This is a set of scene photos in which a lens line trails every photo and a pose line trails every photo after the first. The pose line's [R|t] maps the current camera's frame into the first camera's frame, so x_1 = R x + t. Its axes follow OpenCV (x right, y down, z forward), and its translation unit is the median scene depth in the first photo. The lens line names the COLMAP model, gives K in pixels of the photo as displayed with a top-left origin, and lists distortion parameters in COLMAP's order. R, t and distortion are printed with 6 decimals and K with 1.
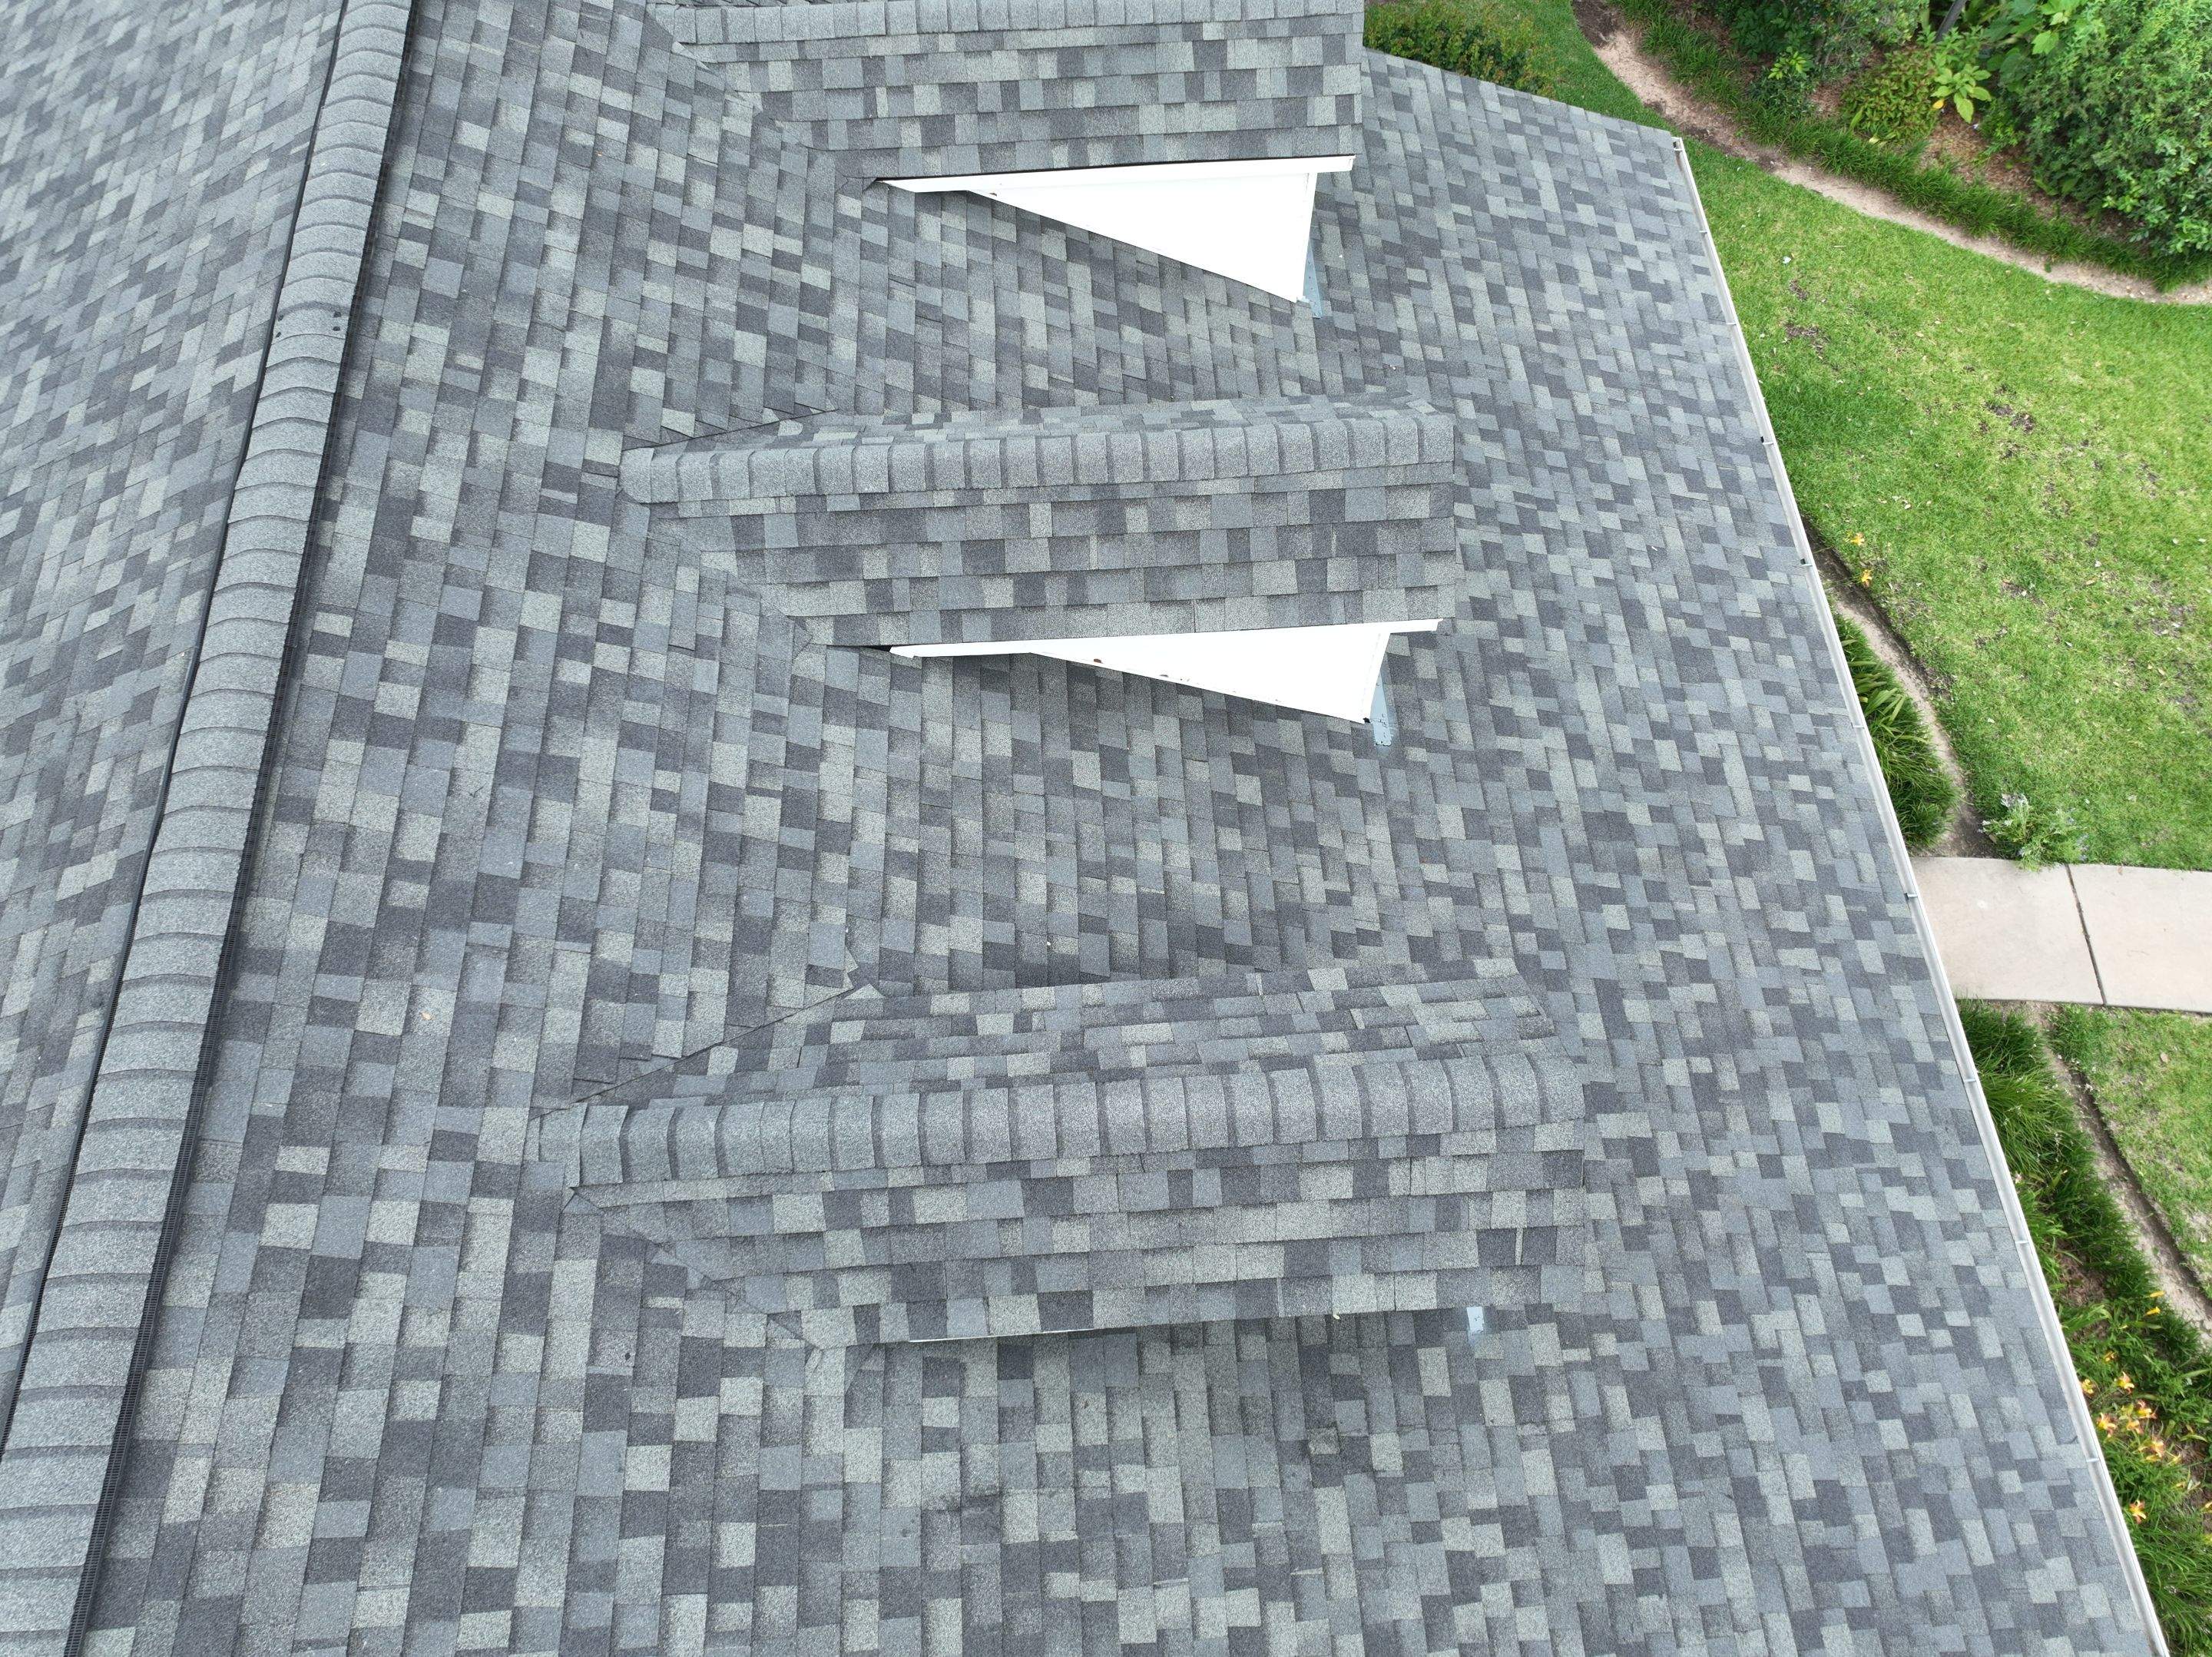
lens RADIAL K [[1553.0, 0, 1104.2], [0, 1553.0, 830.0], [0, 0, 1]] dist [-0.004660, 0.020737]
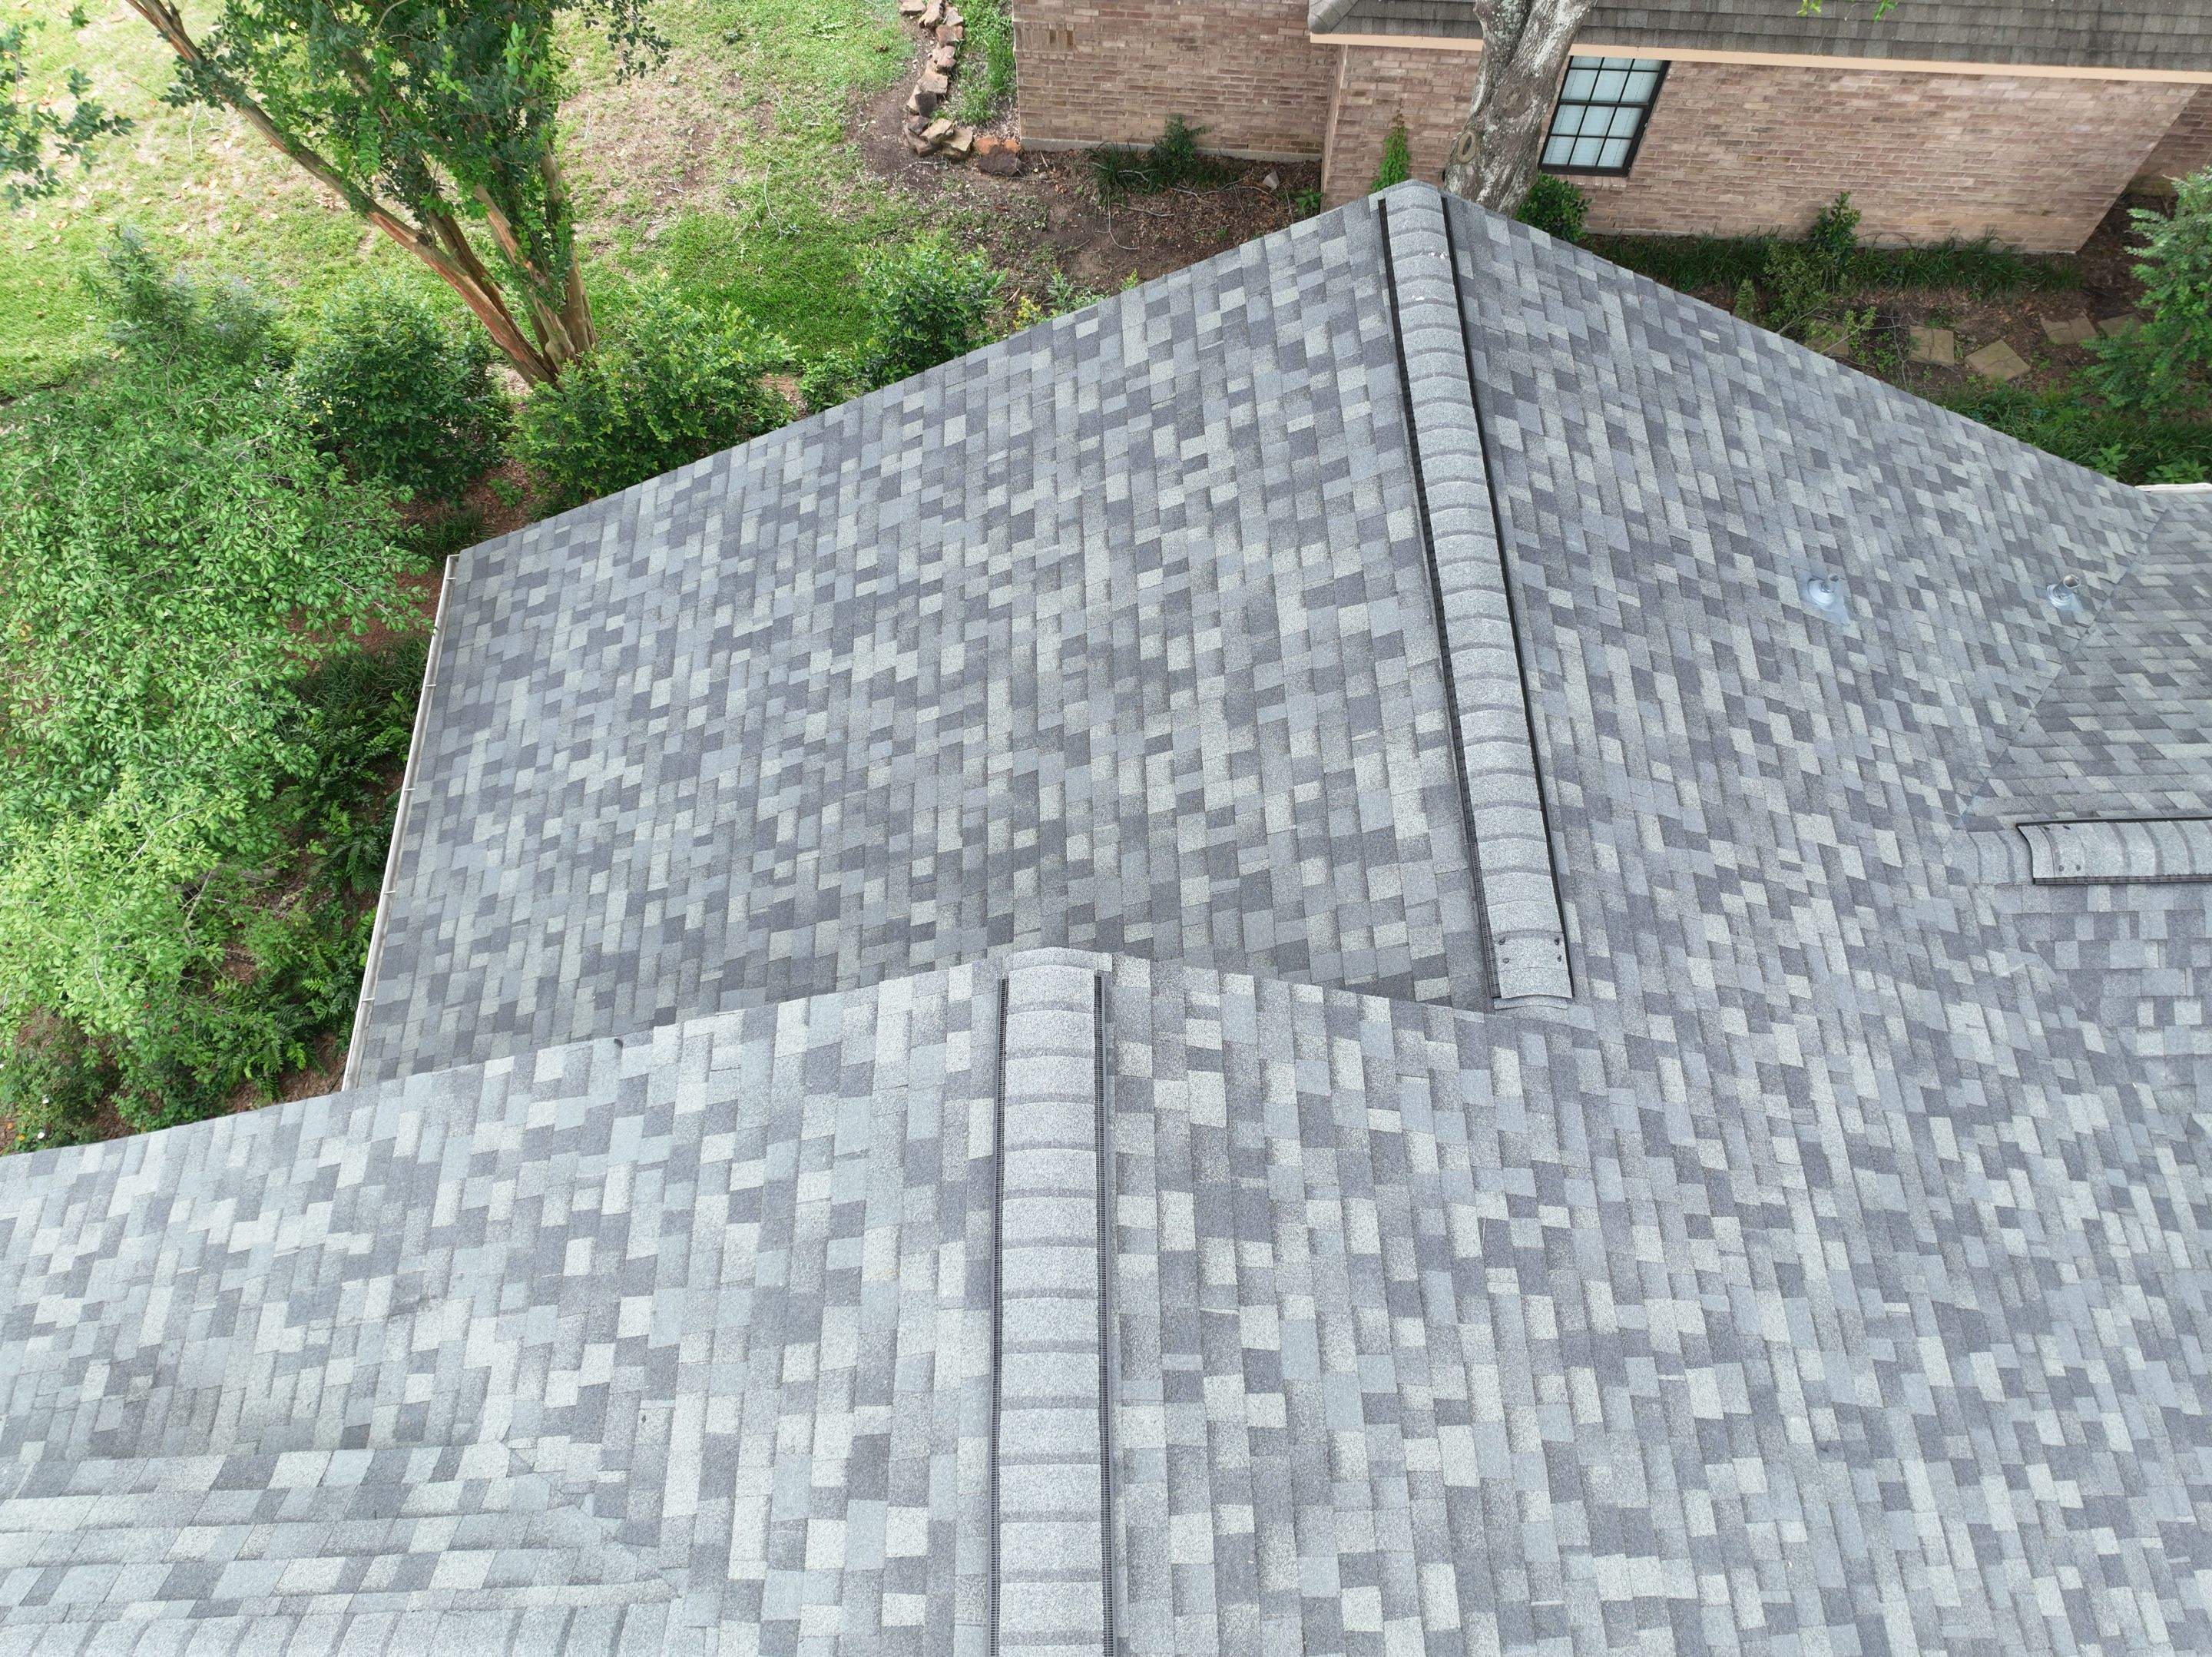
lens RADIAL K [[1553.0, 0, 1103.2], [0, 1553.0, 831.4], [0, 0, 1]] dist [-0.004660, 0.020737]
pose [[-0.999416, -0.028964, 0.018116, -0.429946], [0.032005, -0.608307, 0.793056, -0.157678], [-0.011950, 0.793173, 0.608879, 0.048158]]
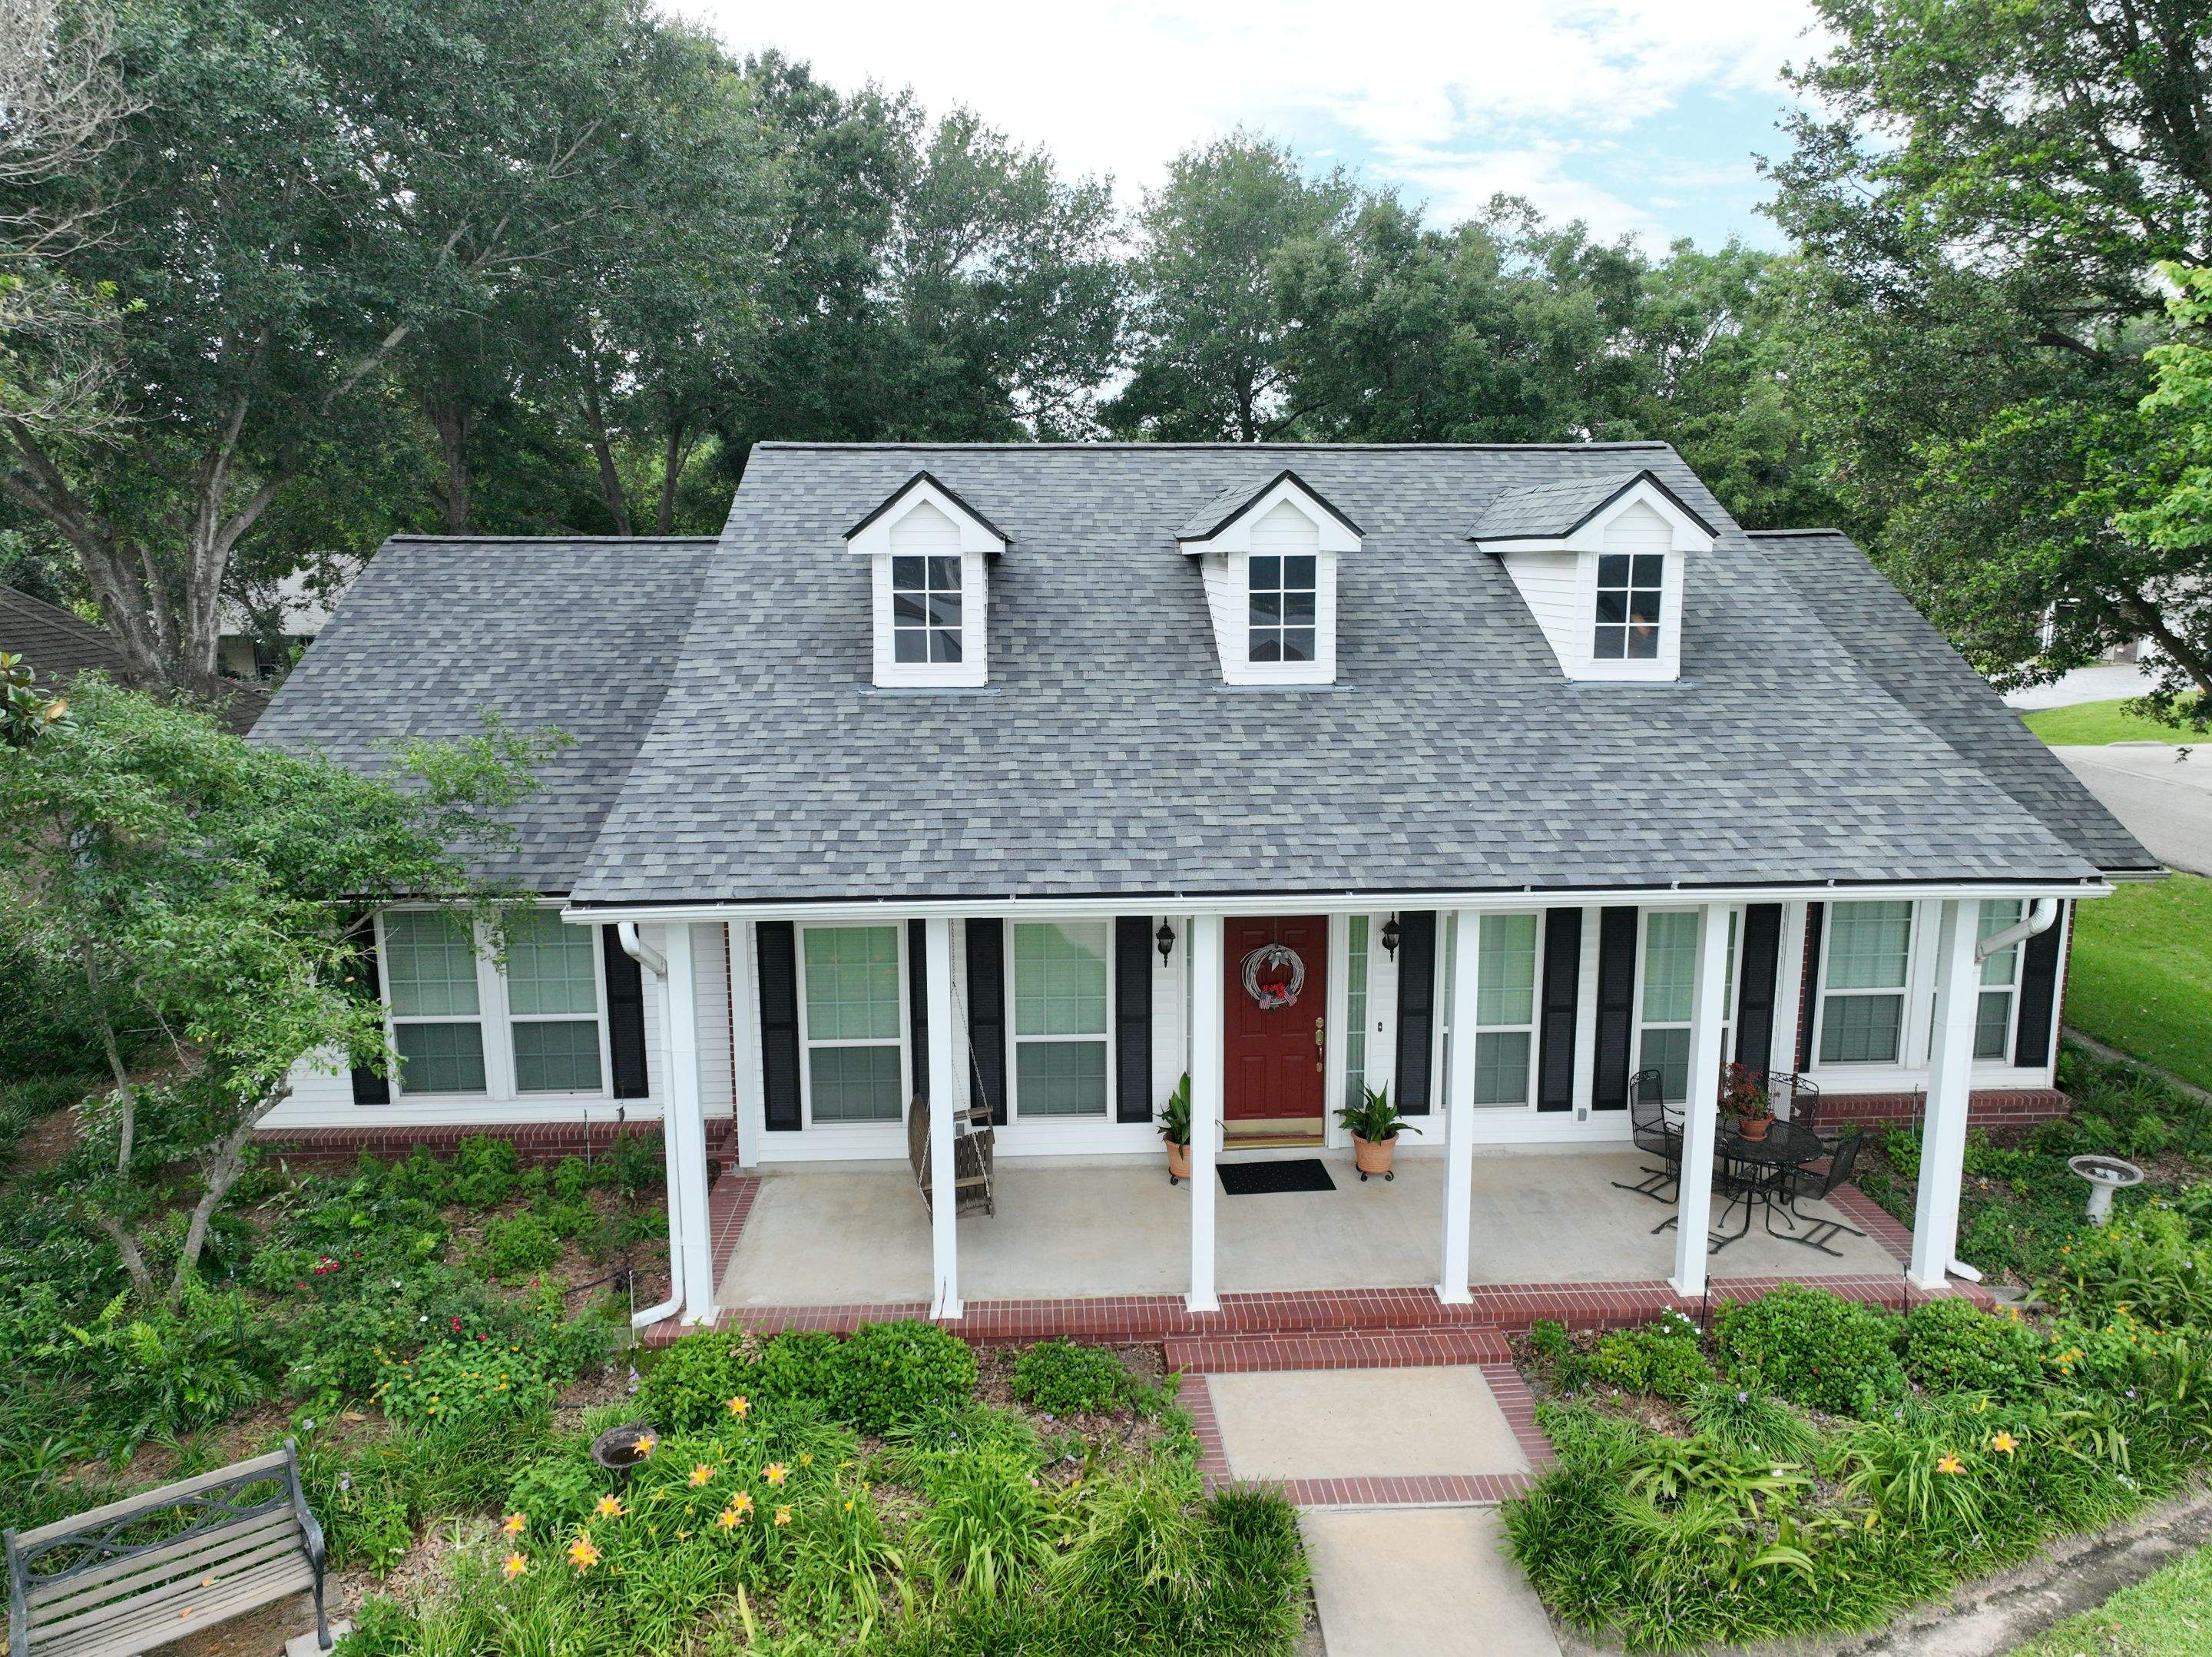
lens RADIAL K [[1553.0, 0, 1099.9], [0, 1553.0, 822.0], [0, 0, 1]] dist [-0.004660, 0.020737]
pose [[-0.009163, 0.176926, -0.984182, 1.930393], [-0.894264, 0.438956, 0.087237, -0.032467], [0.447447, 0.880917, 0.154196, 0.886810]]
